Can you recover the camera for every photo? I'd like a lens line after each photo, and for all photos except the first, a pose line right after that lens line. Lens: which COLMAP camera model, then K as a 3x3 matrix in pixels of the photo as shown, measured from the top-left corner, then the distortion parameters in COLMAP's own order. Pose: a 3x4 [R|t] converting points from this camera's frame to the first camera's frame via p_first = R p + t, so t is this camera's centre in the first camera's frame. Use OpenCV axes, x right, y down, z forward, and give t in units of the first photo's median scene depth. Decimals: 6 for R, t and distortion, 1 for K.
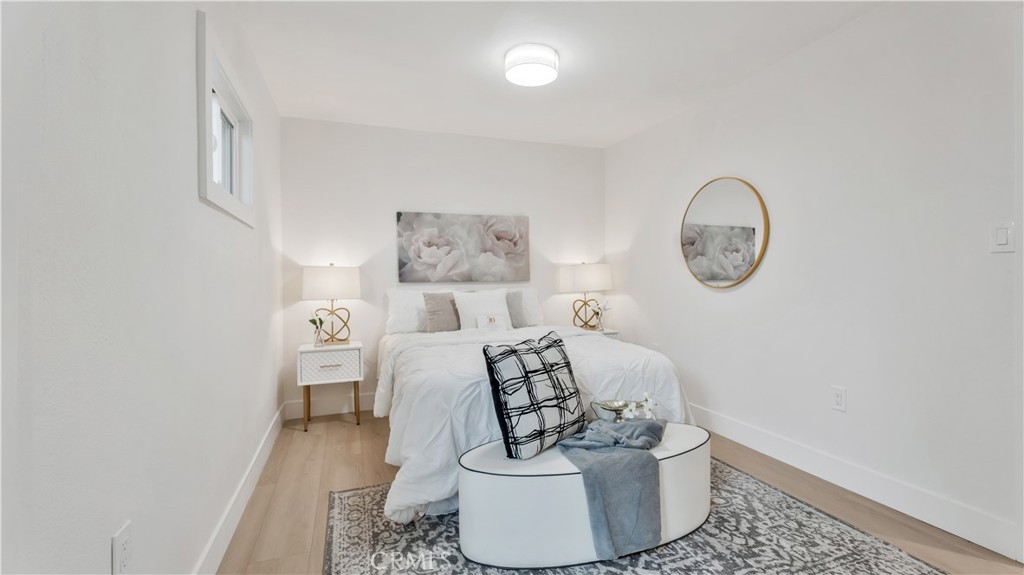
lens RADIAL K [[464.5, 0, 511.0], [0, 464.5, 280.4], [0, 0, 1]] dist [0.003702, -0.000793]
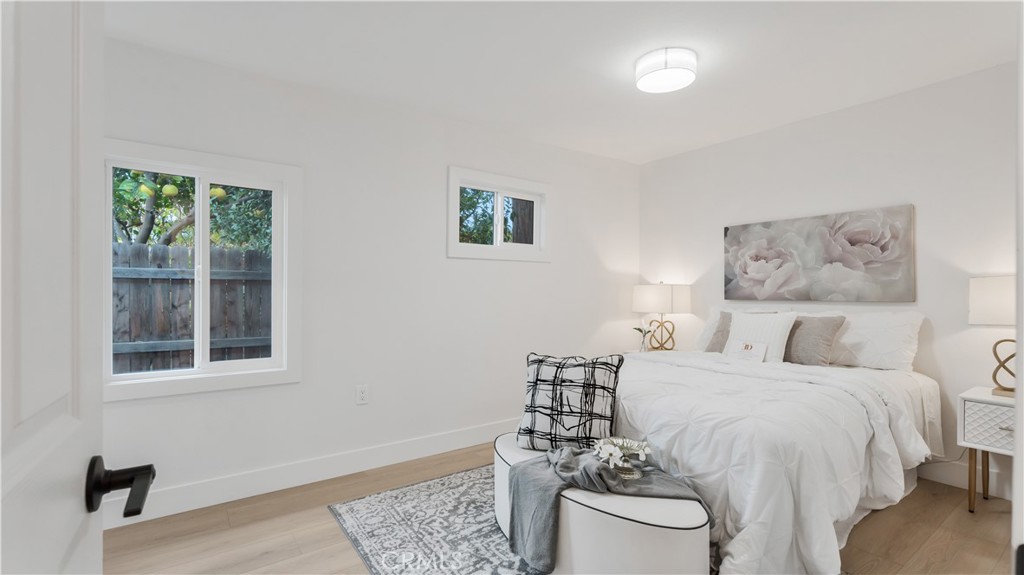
lens RADIAL K [[464.5, 0, 510.3], [0, 464.5, 290.1], [0, 0, 1]] dist [0.003702, -0.000793]
pose [[0.255906, 0.008283, -0.966666, 0.570597], [-0.006056, 0.999957, 0.006966, -0.019035], [0.966683, 0.004071, 0.255946, 0.308705]]
